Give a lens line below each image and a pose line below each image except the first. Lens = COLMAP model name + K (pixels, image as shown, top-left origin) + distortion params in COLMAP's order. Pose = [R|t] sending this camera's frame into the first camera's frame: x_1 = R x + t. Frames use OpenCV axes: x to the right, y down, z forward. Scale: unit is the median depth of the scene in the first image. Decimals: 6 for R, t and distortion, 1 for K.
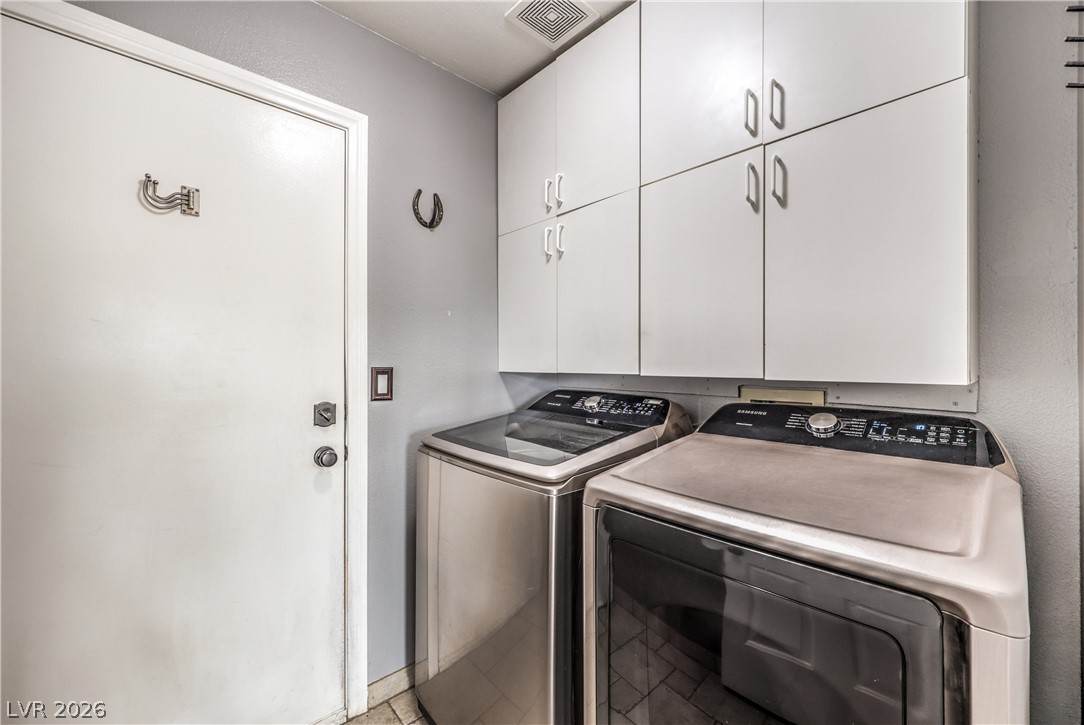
lens RADIAL K [[440.7, 0, 542.0], [0, 440.7, 362.5], [0, 0, 1]] dist [0.000825, 0.000108]
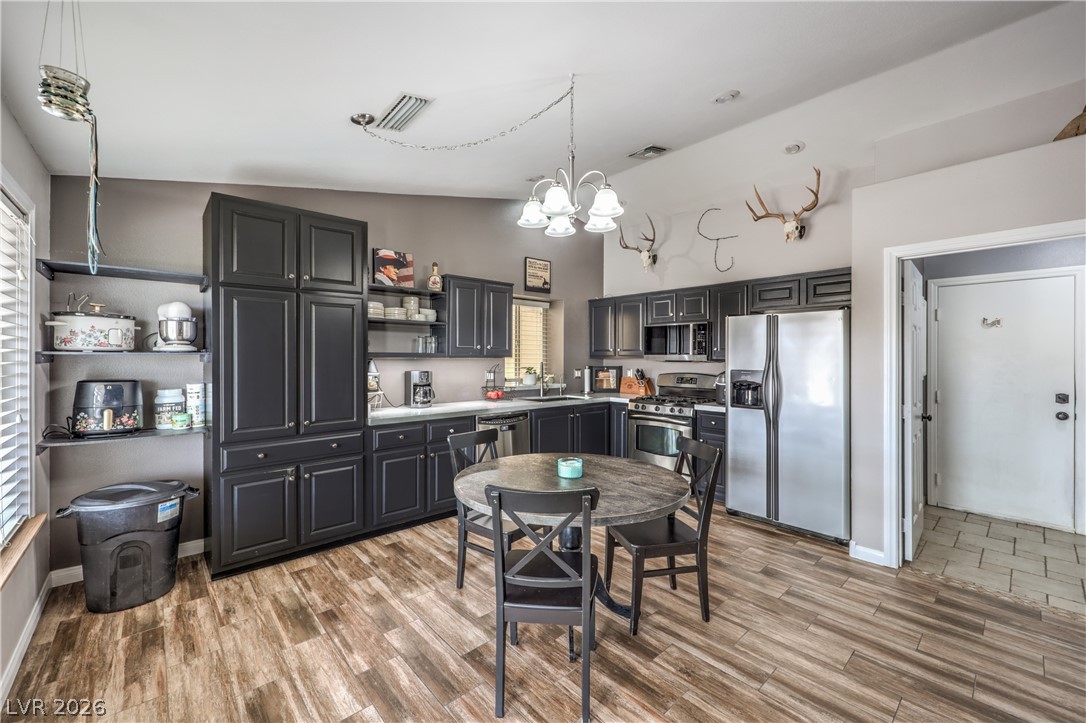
lens RADIAL K [[441.5, 0, 543.0], [0, 441.5, 361.5], [0, 0, 1]] dist [0.000825, 0.000108]
pose [[-0.008737, 0.007017, -0.999937, 1.917358], [-0.003321, 0.999970, 0.007046, -0.088689], [0.999956, 0.003383, -0.008713, -1.783261]]
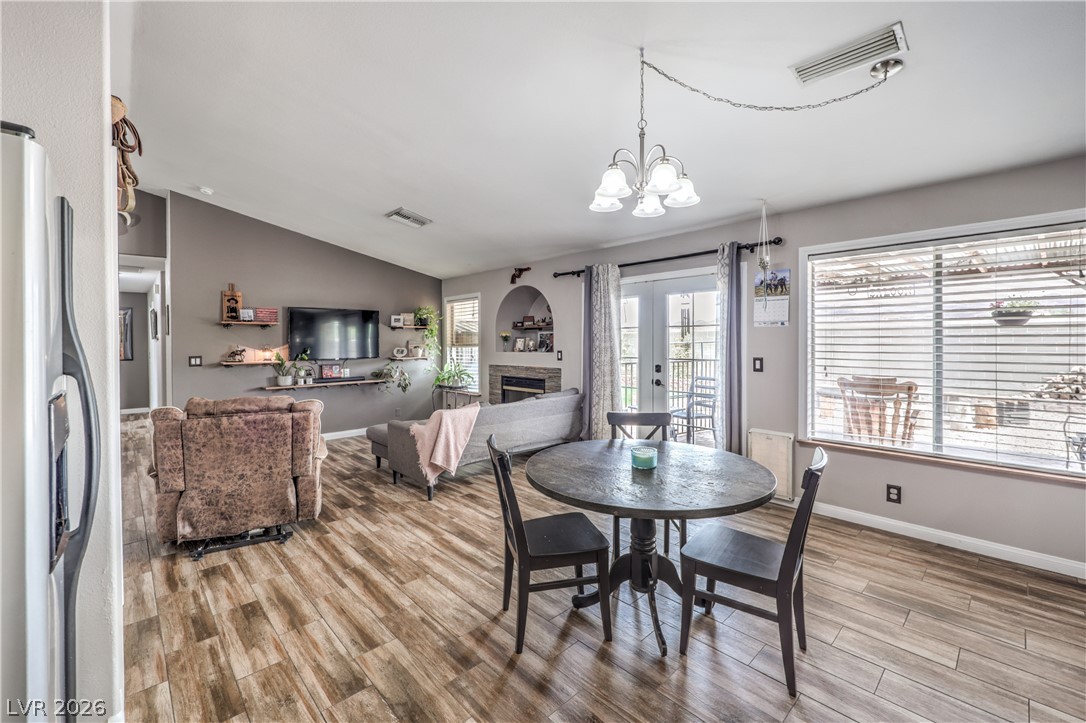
lens RADIAL K [[450.9, 0, 531.1], [0, 450.9, 344.7], [0, 0, 1]] dist [0.000473, 0.000124]
pose [[0.001885, -0.011742, 0.999929, -1.148395], [0.006147, 0.999912, 0.011730, -0.101579], [-0.999979, 0.006124, 0.001957, -1.323099]]
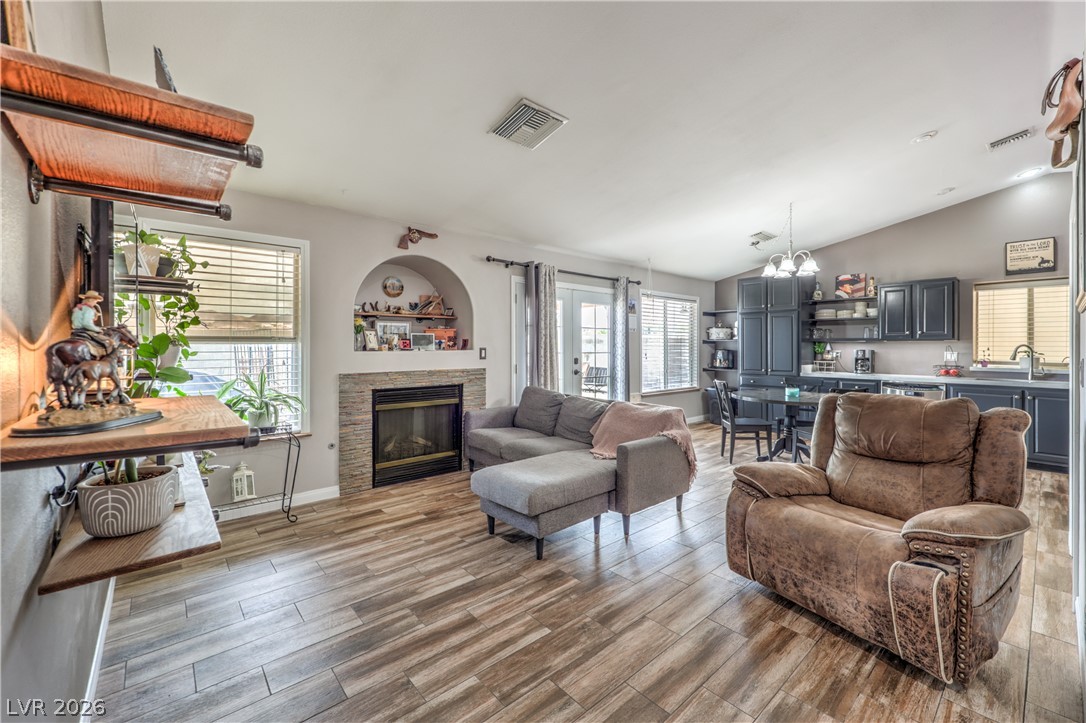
lens RADIAL K [[442.5, 0, 548.6], [0, 442.5, 346.8], [0, 0, 1]] dist [-0.000346, 0.000116]
pose [[-0.999737, -0.007932, 0.021515, 2.064641], [-0.007895, 0.999967, 0.001812, -0.023119], [-0.021529, 0.001642, -0.999767, 1.563401]]
